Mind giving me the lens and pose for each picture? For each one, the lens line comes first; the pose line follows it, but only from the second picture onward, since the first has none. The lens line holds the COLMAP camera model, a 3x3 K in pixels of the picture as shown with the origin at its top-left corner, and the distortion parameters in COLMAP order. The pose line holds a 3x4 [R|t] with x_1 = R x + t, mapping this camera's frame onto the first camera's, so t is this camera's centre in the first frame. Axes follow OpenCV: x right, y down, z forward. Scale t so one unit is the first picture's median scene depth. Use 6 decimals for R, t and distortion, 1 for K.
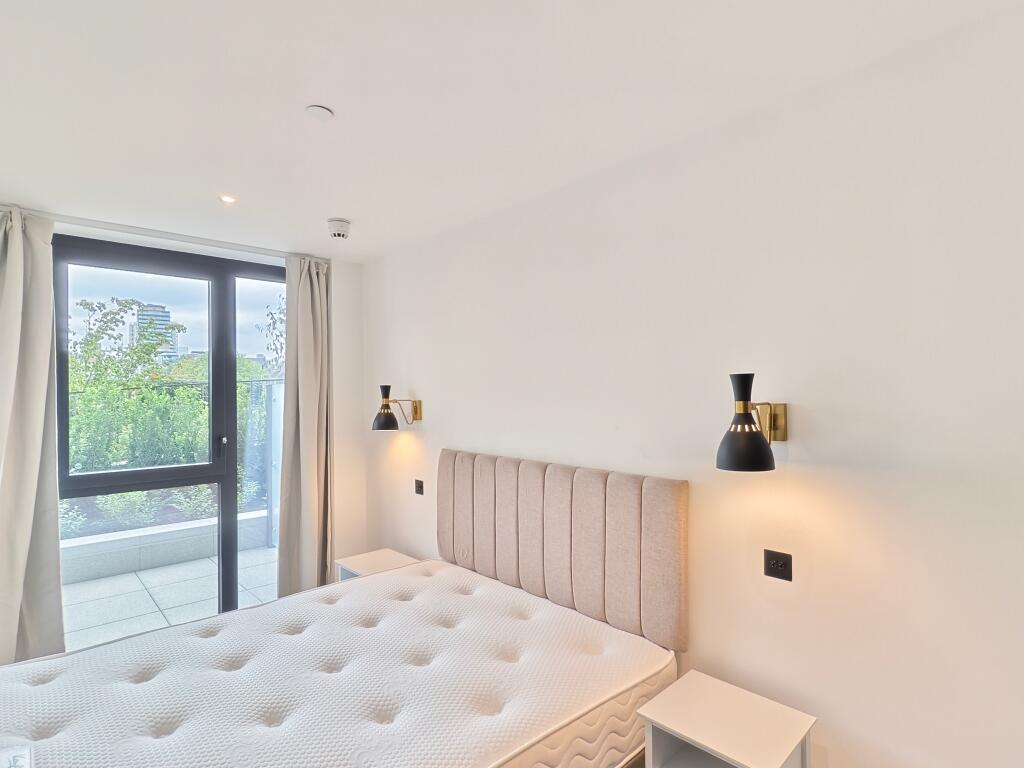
lens RADIAL K [[528.2, 0, 508.5], [0, 528.2, 389.0], [0, 0, 1]] dist [-0.000997, -0.000239]
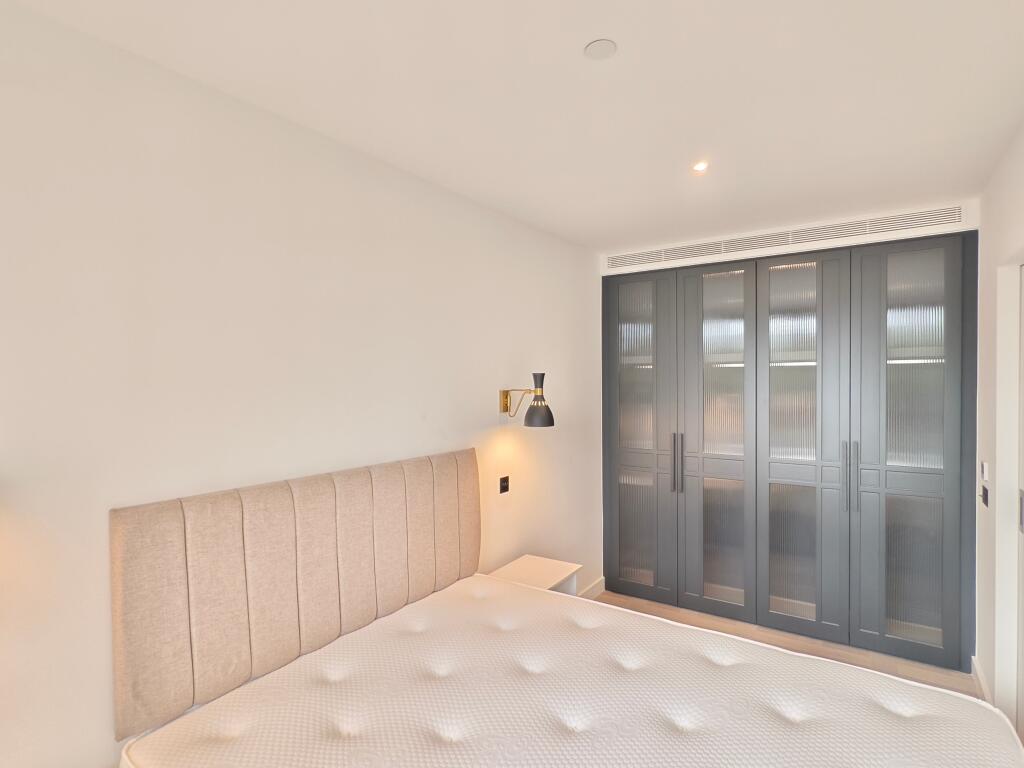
lens RADIAL K [[528.2, 0, 508.5], [0, 528.2, 389.0], [0, 0, 1]] dist [-0.000997, -0.000239]
pose [[-0.222050, -0.003906, 0.975027, -1.033289], [0.000631, 0.999991, 0.004150, 0.015365], [-0.975035, 0.001536, -0.222046, 1.228183]]
